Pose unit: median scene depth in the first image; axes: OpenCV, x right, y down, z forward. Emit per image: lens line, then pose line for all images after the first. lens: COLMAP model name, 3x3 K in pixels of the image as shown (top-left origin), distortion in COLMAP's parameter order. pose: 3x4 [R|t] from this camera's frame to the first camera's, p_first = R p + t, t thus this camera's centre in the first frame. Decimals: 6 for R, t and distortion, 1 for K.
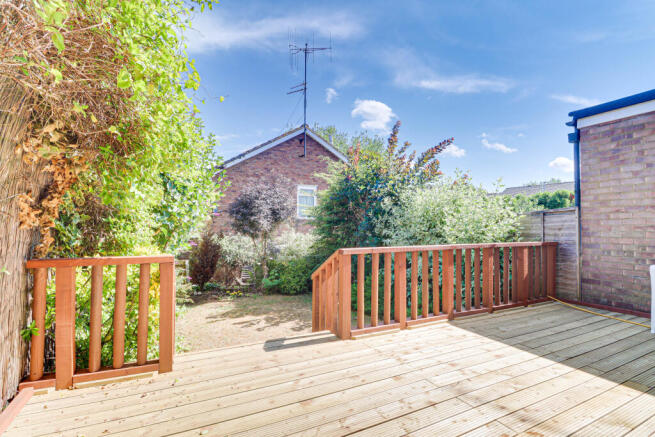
lens RADIAL K [[311.0, 0, 327.5], [0, 311.0, 218.5], [0, 0, 1]] dist [-0.012565, -0.001553]
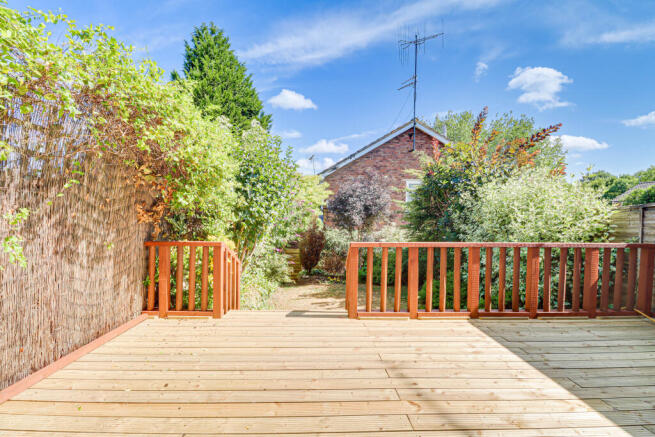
lens RADIAL K [[307.6, 0, 327.1], [0, 307.6, 222.8], [0, 0, 1]] dist [-0.006514, -0.001060]
pose [[0.905666, 0.008221, -0.423913, 0.294660], [0.006095, 0.999456, 0.032405, -0.008453], [0.423949, -0.031932, 0.905123, -0.058593]]
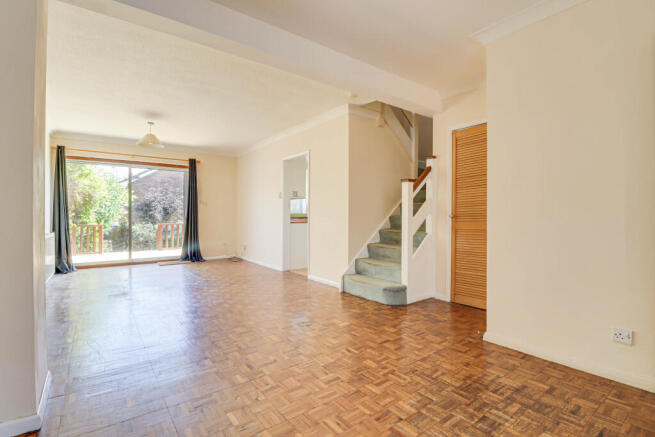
lens RADIAL K [[311.0, 0, 327.5], [0, 311.0, 218.5], [0, 0, 1]] dist [-0.012565, -0.001553]
pose [[0.984182, -0.007558, 0.177002, 0.764260], [0.002943, 0.999649, 0.026322, -0.021693], [-0.177139, -0.025385, 0.983858, -1.588492]]
